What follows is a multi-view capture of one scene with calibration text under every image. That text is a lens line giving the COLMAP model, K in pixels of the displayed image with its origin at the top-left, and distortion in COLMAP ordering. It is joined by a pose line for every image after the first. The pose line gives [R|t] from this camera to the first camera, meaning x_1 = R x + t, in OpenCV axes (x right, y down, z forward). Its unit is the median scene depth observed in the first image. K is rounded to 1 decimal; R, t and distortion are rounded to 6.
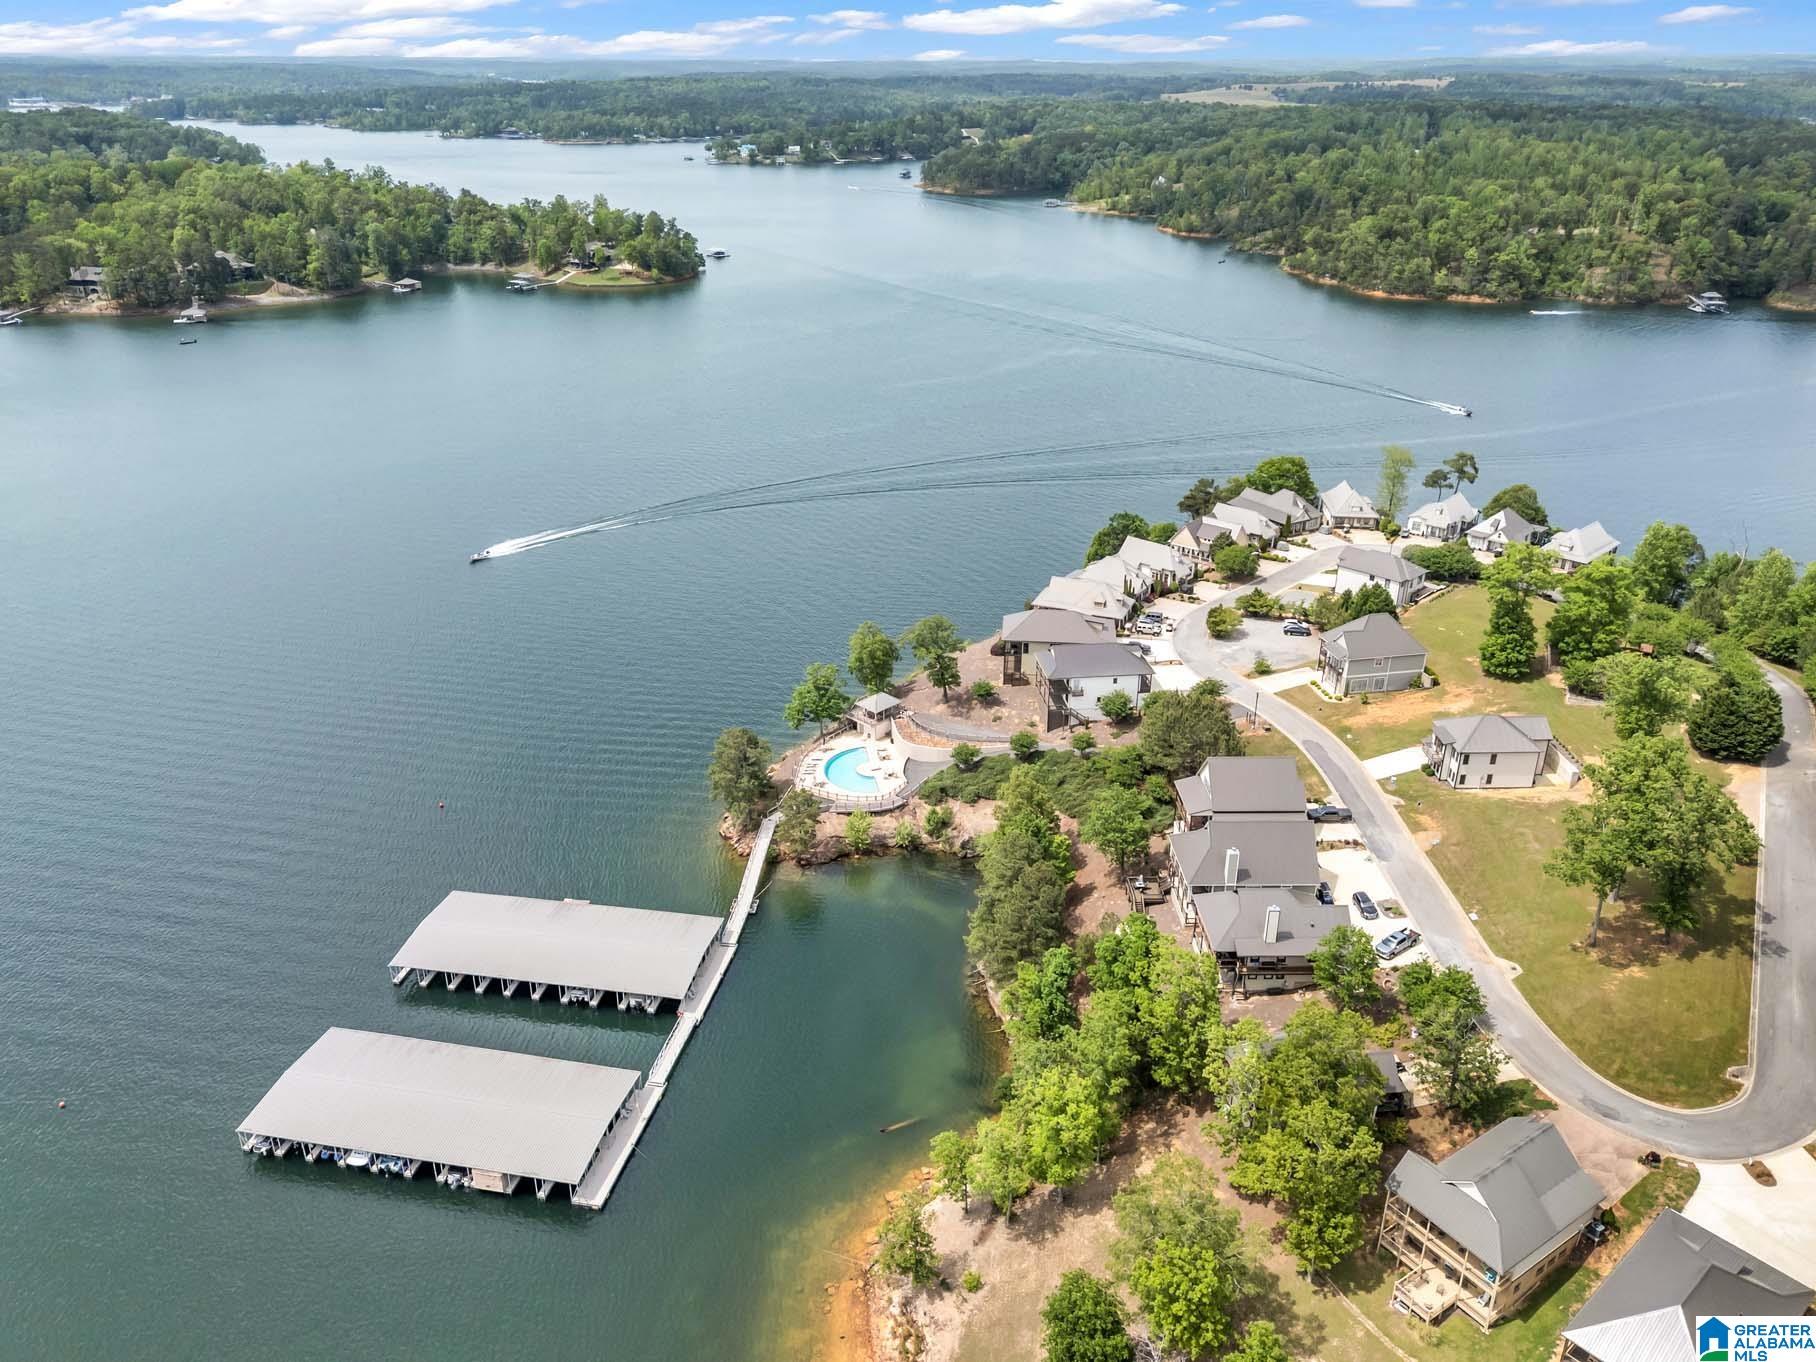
lens RADIAL K [[1333.4, 0, 908.0], [0, 1333.4, 673.0], [0, 0, 1]] dist [0.079972, -0.072219]
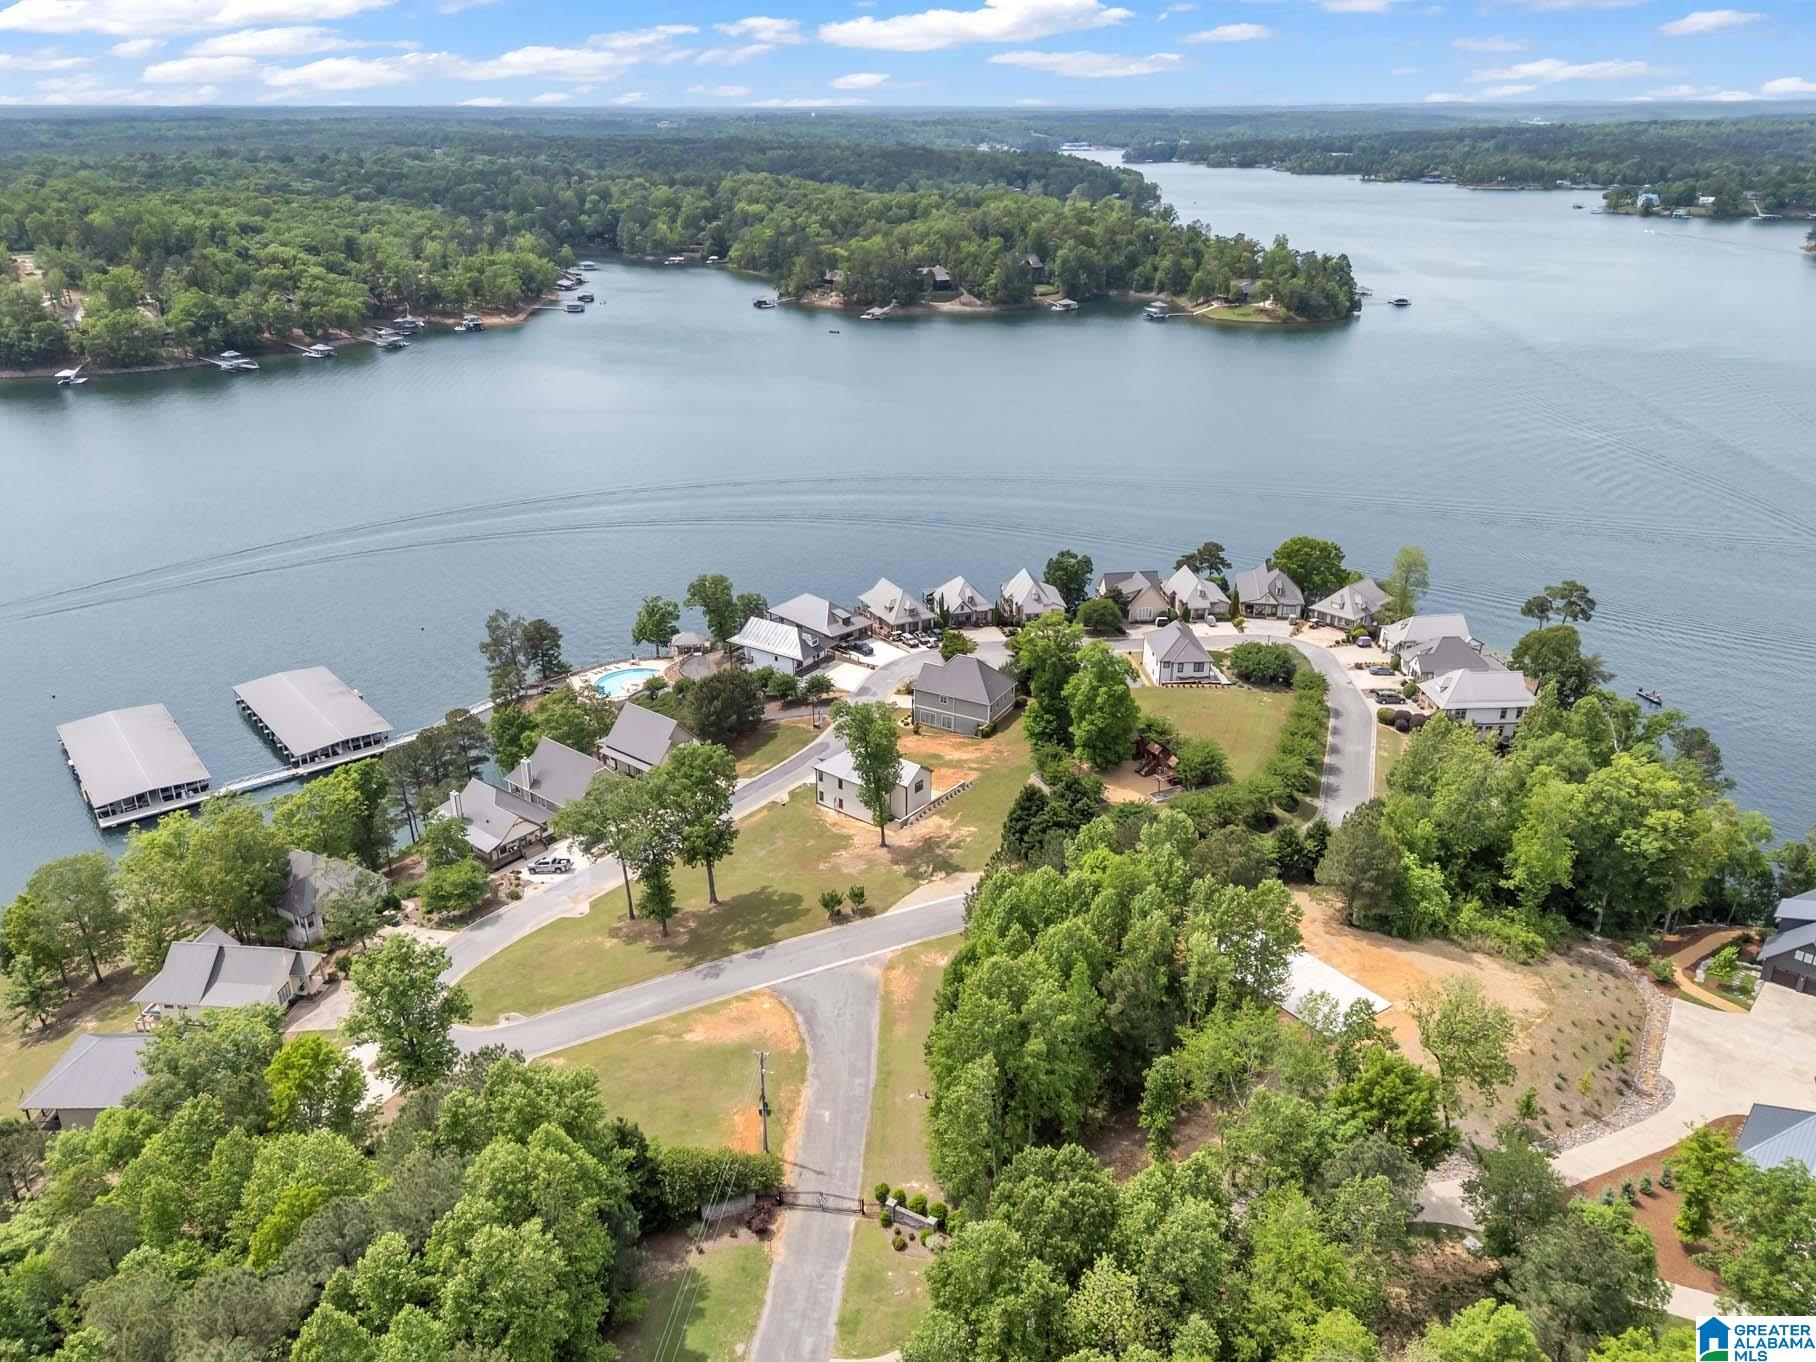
lens RADIAL K [[1333.4, 0, 908.0], [0, 1333.4, 673.0], [0, 0, 1]] dist [0.079972, -0.072219]
pose [[0.763655, 0.250633, -0.594991, 0.286054], [-0.267409, 0.961596, 0.061848, -0.025750], [0.587642, 0.111875, 0.801349, 0.058035]]
